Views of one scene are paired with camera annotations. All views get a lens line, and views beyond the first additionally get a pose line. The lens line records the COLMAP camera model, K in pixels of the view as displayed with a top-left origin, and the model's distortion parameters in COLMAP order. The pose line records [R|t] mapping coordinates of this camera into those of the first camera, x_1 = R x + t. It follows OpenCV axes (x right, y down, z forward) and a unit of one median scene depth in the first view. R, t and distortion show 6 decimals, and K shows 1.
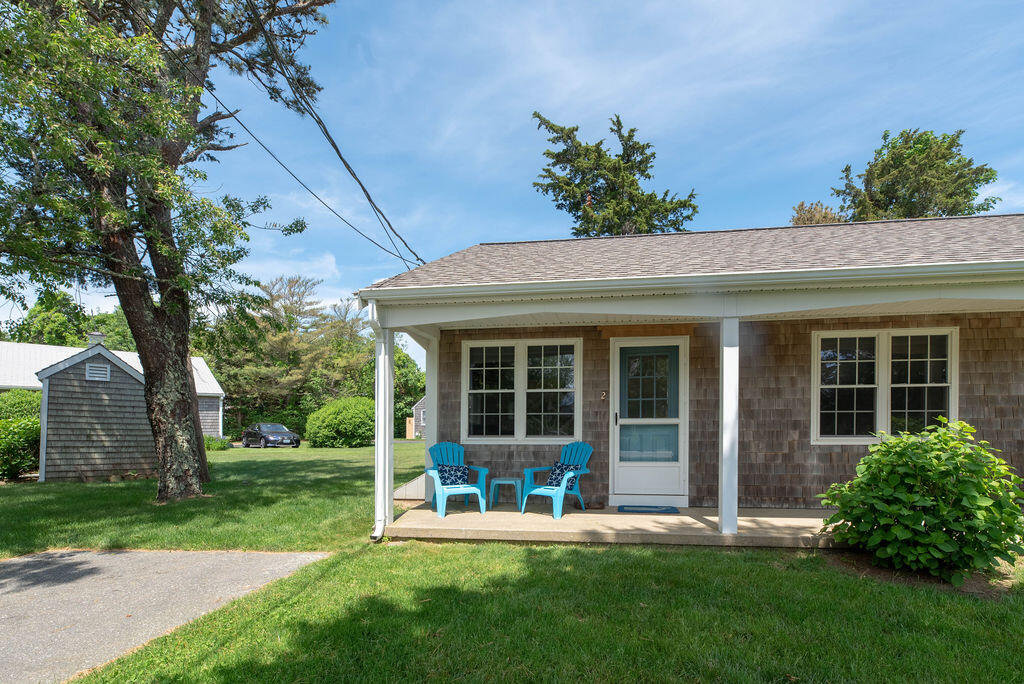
lens RADIAL K [[453.0, 0, 512.0], [0, 453.0, 342.0], [0, 0, 1]] dist [-0.000227, 0.000012]
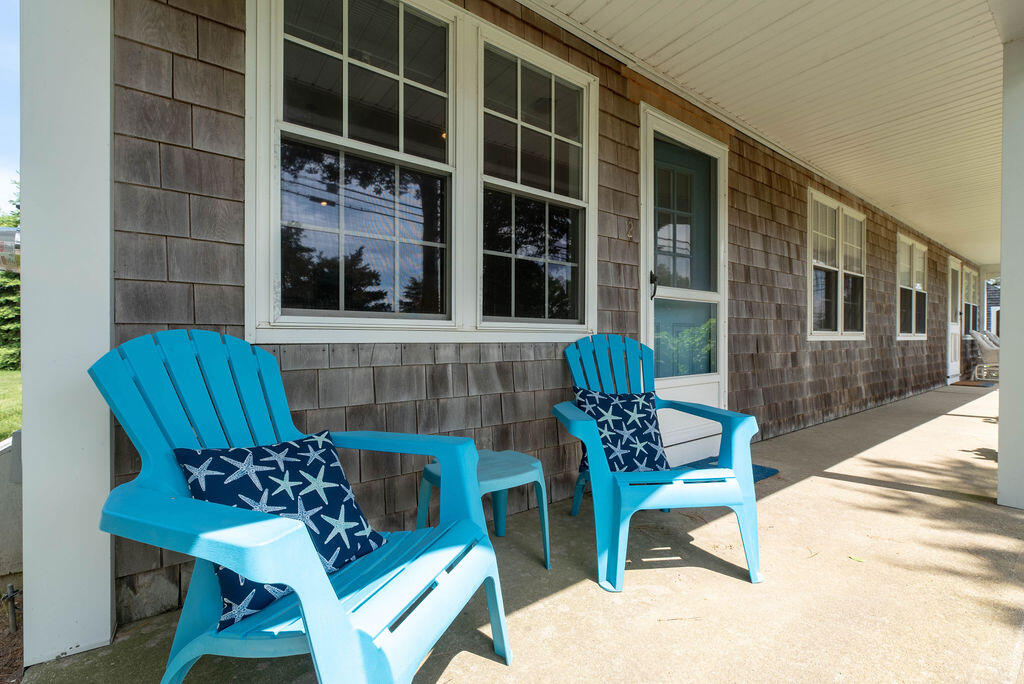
lens RADIAL K [[453.0, 0, 512.0], [0, 453.0, 342.0], [0, 0, 1]] dist [-0.000227, 0.000012]
pose [[0.709263, -0.000239, 0.704944, -0.181612], [-0.132261, 0.982197, 0.133404, 0.178330], [-0.692425, -0.187854, 0.696605, 0.756248]]
